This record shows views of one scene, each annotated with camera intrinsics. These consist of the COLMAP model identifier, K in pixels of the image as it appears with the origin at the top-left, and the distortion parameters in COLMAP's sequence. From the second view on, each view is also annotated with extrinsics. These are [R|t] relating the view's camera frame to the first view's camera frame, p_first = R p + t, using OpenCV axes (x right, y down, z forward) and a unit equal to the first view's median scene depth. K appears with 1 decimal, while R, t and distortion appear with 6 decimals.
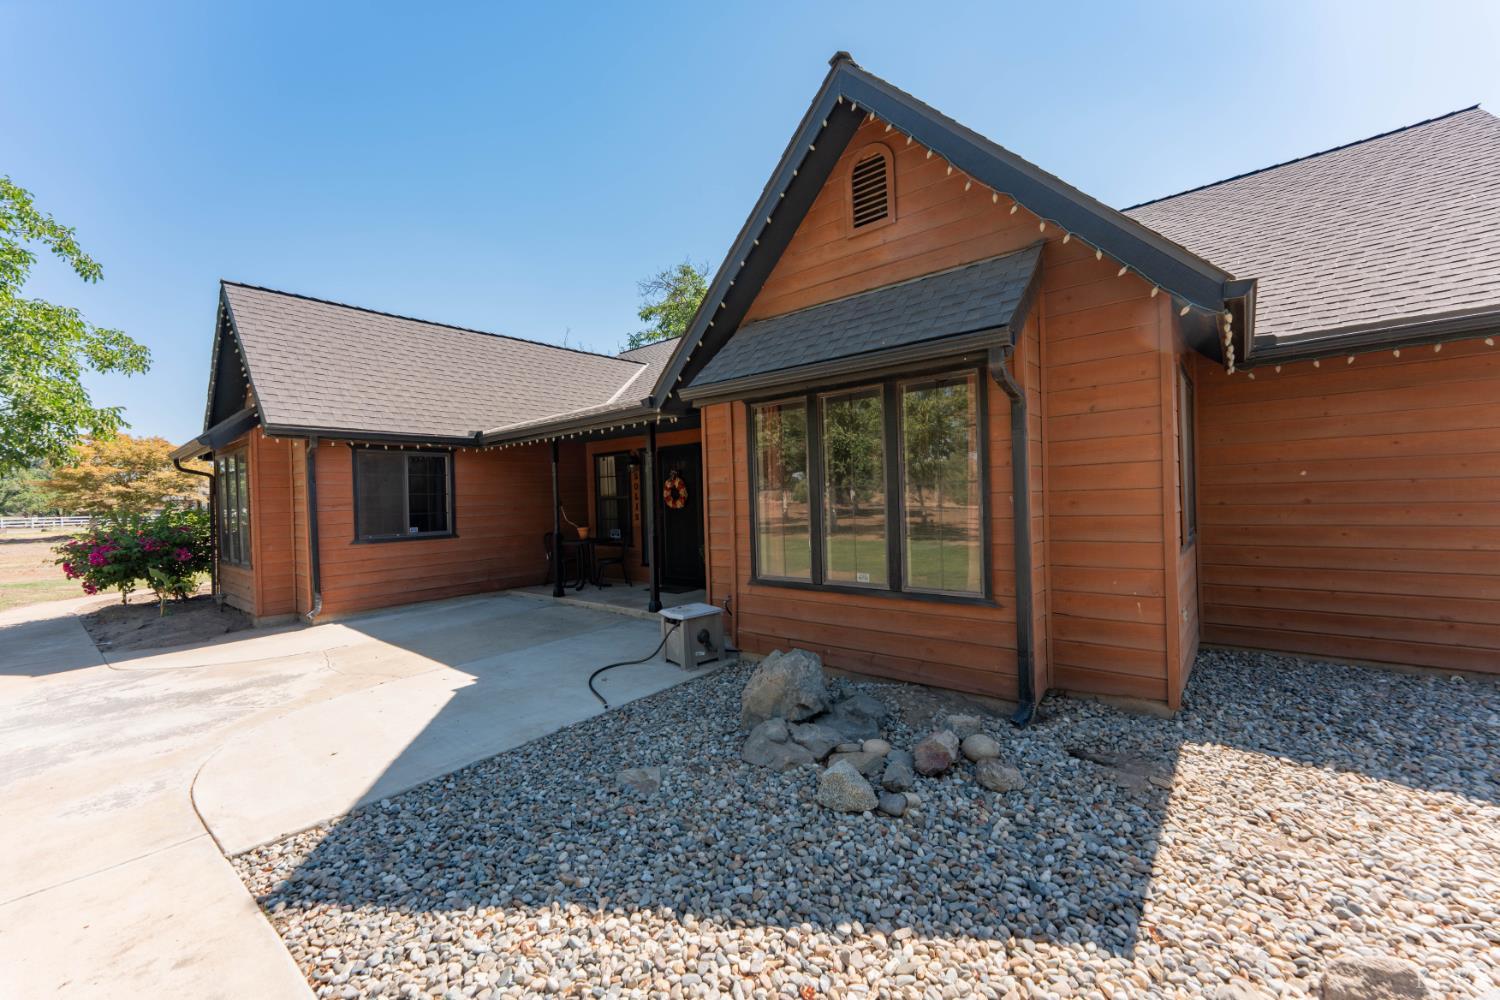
lens RADIAL K [[584.8, 0, 751.7], [0, 584.8, 494.7], [0, 0, 1]] dist [0.000302, 0.000018]
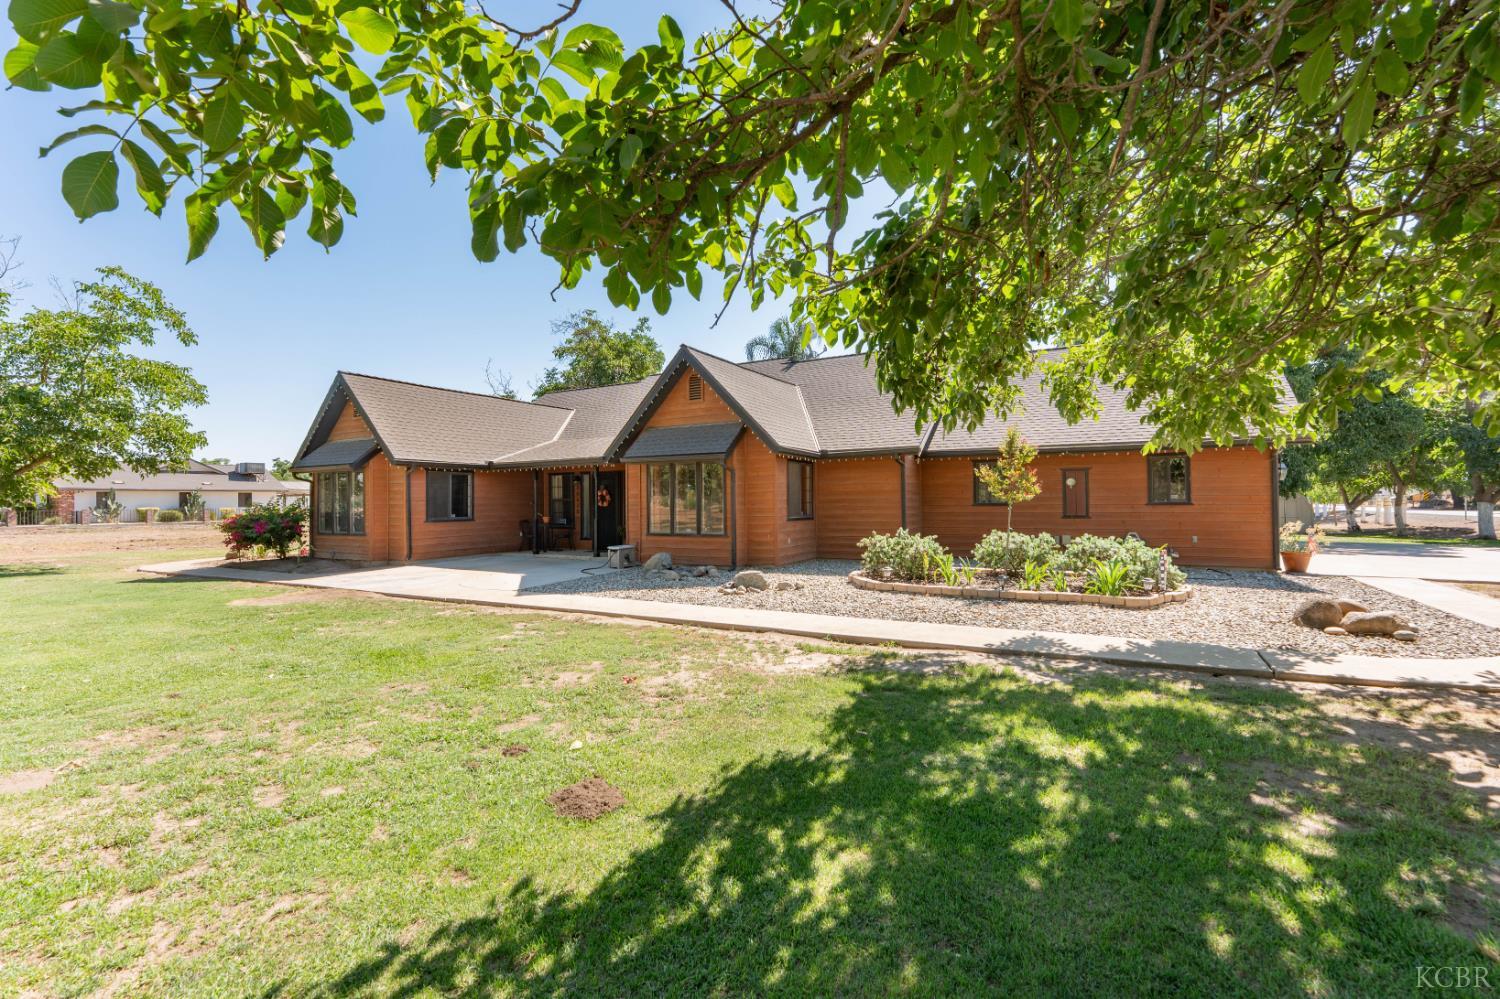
lens RADIAL K [[624.2, 0, 751.4], [0, 624.2, 493.8], [0, 0, 1]] dist [-0.004848, -0.000218]
pose [[0.982056, 0.020781, 0.187441, -0.040750], [-0.018508, 0.999733, -0.013868, 0.002309], [-0.187679, 0.010150, 0.982178, -1.060247]]
